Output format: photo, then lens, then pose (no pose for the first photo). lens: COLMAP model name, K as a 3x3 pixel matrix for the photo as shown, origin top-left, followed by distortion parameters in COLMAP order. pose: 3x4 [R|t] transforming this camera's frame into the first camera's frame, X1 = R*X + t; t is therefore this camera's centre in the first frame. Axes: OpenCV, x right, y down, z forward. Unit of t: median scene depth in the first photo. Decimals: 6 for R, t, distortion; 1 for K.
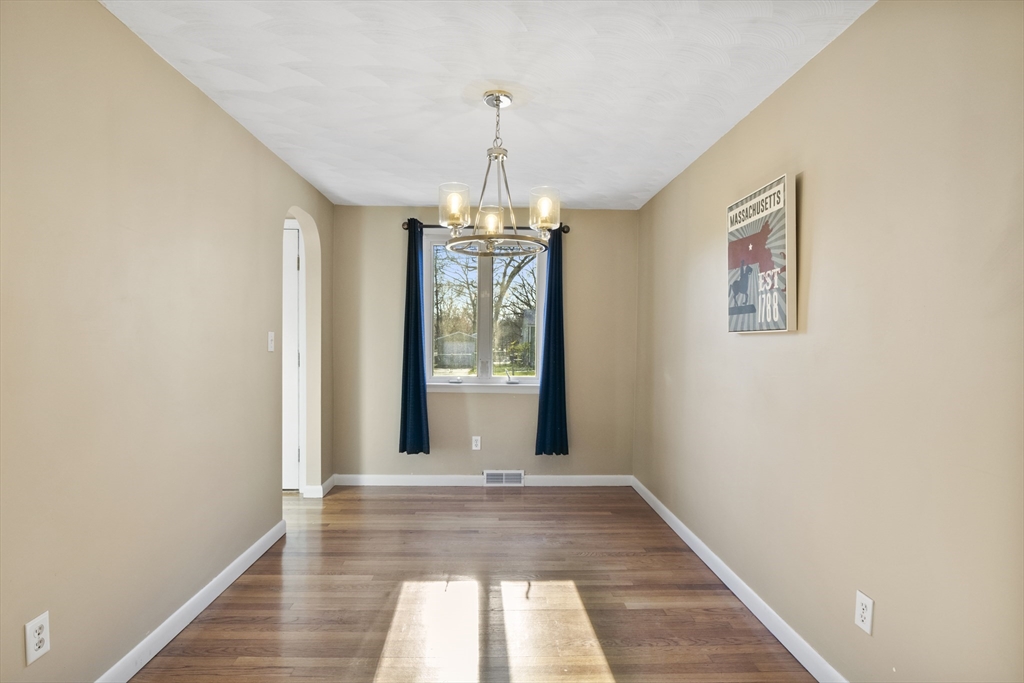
lens RADIAL K [[509.7, 0, 506.7], [0, 509.7, 334.4], [0, 0, 1]] dist [-0.009031, 0.000921]
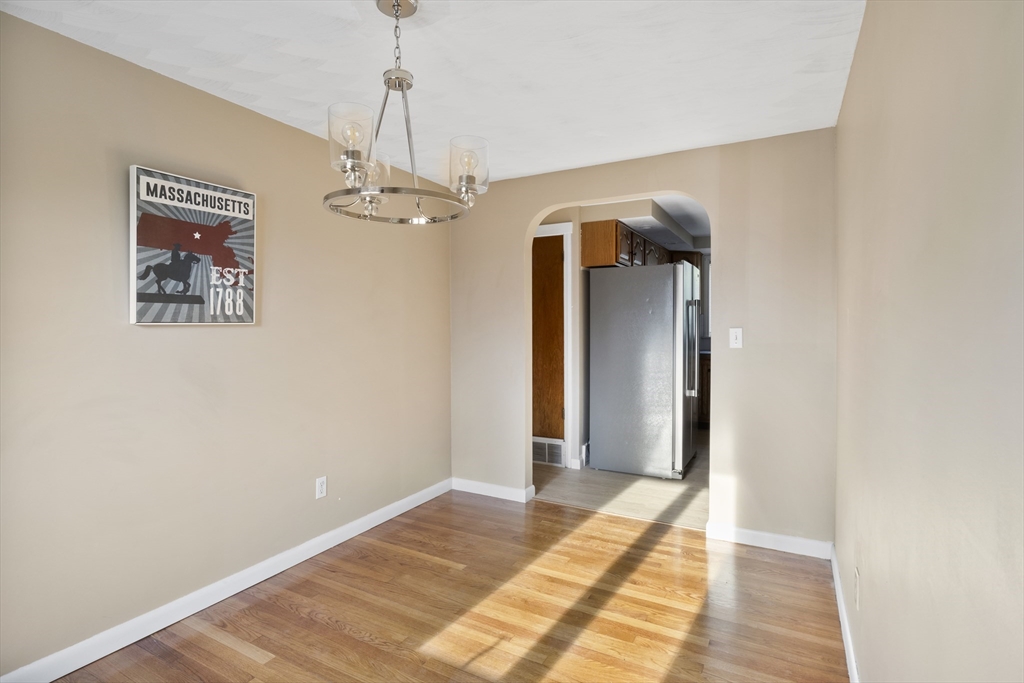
lens RADIAL K [[505.5, 0, 502.6], [0, 505.5, 329.7], [0, 0, 1]] dist [-0.001455, 0.000277]
pose [[-0.843458, -0.002001, 0.537192, -0.568463], [-0.002906, 0.999995, -0.000838, 0.006489], [-0.537188, -0.002268, -0.843460, 1.620918]]
